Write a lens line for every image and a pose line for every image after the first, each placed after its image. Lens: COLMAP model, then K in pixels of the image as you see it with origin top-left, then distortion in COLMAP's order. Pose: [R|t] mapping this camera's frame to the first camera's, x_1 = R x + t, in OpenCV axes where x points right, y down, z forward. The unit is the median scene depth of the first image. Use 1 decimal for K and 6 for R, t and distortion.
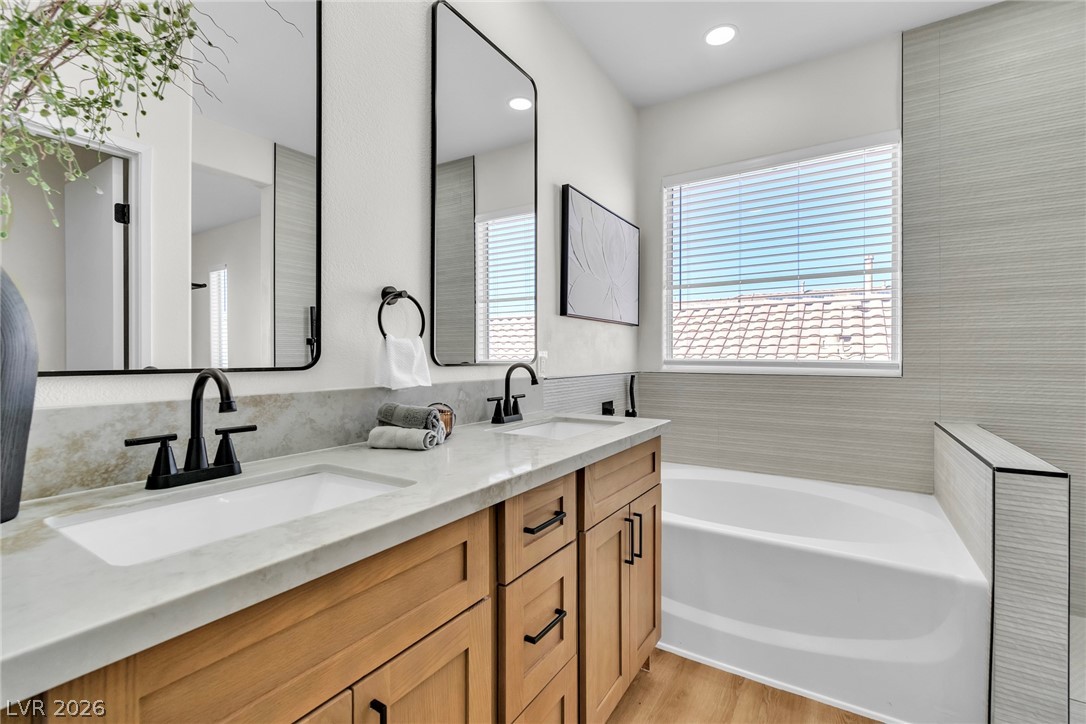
lens RADIAL K [[483.4, 0, 545.8], [0, 483.4, 355.9], [0, 0, 1]] dist [0.001783, 0.000191]
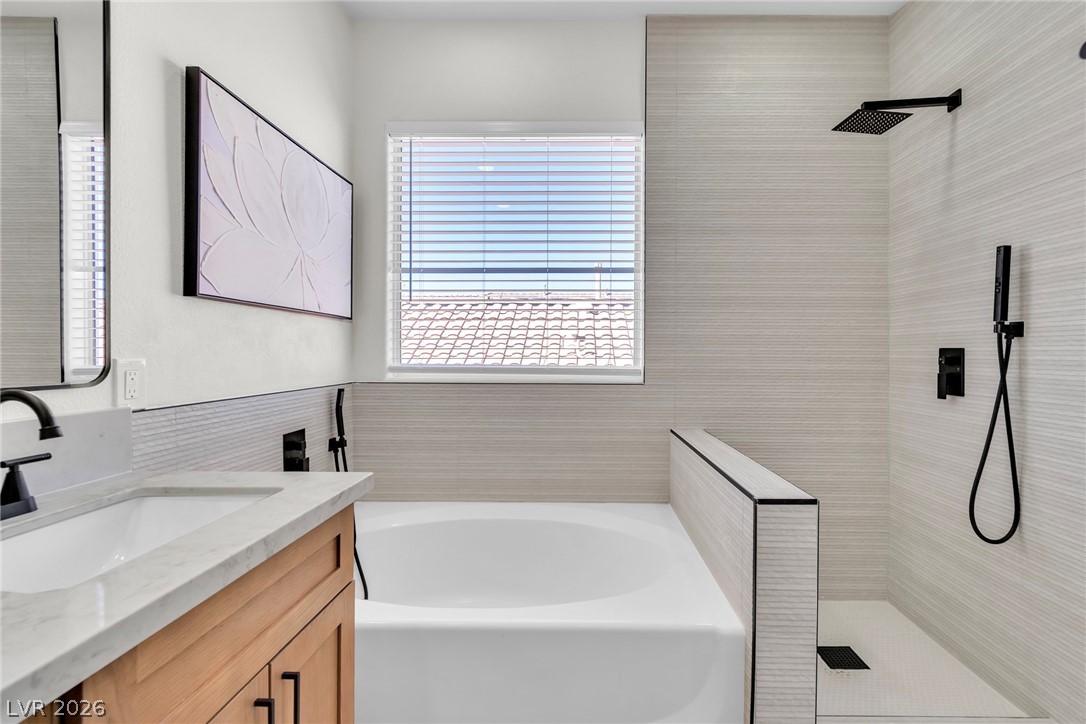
lens RADIAL K [[494.0, 0, 570.5], [0, 494.0, 357.4], [0, 0, 1]] dist [-0.000800, -0.000140]
pose [[0.855333, -0.001694, 0.518076, 0.118919], [-0.003821, 0.999947, 0.009578, -0.018122], [-0.518064, -0.010172, 0.855281, 0.264596]]
